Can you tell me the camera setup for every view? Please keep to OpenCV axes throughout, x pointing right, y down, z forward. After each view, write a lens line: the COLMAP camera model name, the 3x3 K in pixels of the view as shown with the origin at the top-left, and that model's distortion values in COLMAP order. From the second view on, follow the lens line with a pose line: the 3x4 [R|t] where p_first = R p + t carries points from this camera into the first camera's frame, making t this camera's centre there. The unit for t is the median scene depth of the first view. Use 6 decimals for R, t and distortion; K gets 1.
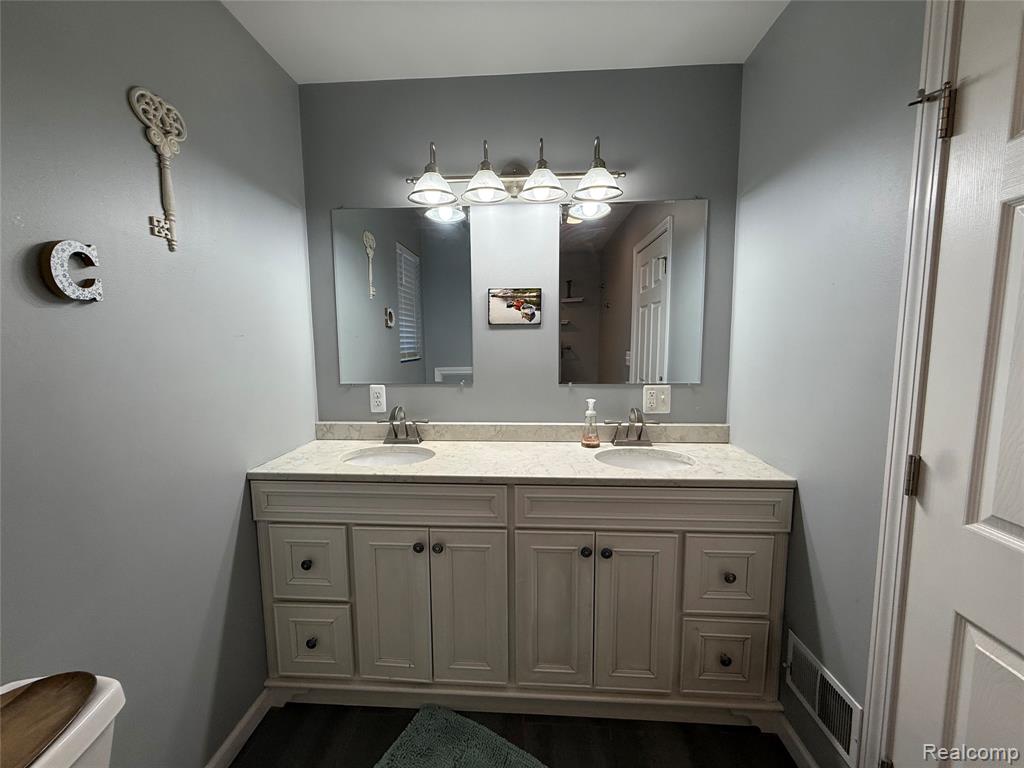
lens RADIAL K [[407.4, 0, 507.8], [0, 407.4, 382.0], [0, 0, 1]] dist [0.001375, -0.000226]
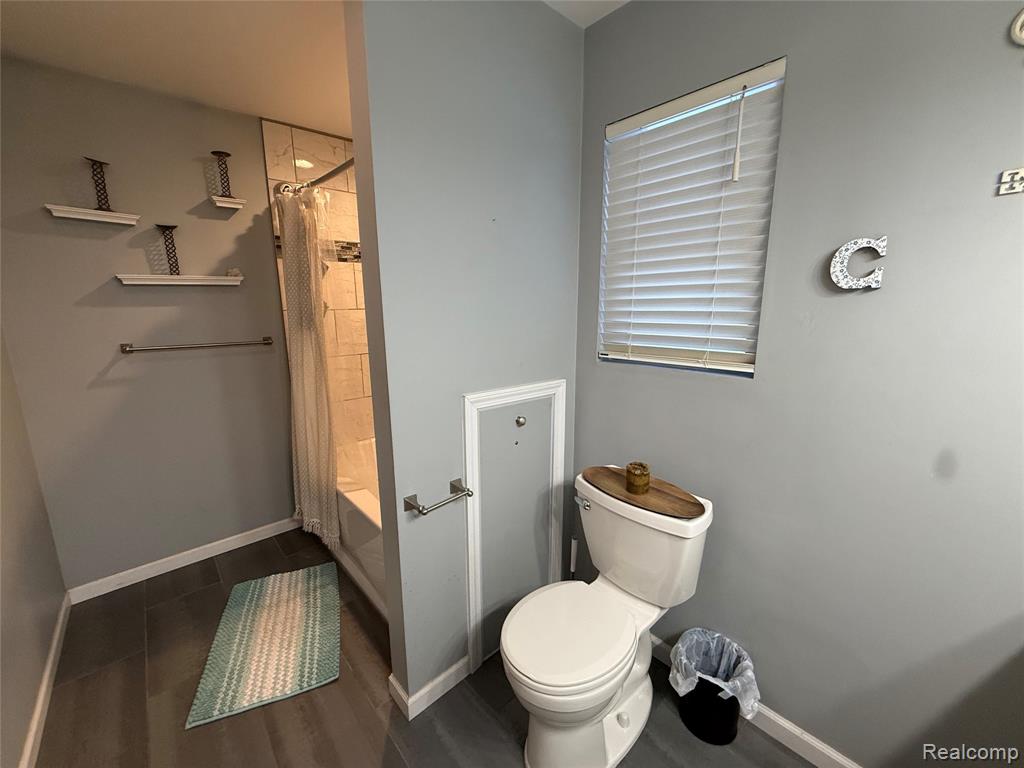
lens RADIAL K [[407.4, 0, 507.8], [0, 407.4, 382.0], [0, 0, 1]] dist [0.001375, -0.000226]
pose [[-0.708227, 0.149276, -0.690023, 0.529176], [-0.063154, 0.960076, 0.272518, -0.202413], [0.703155, 0.236582, -0.670524, 1.157999]]
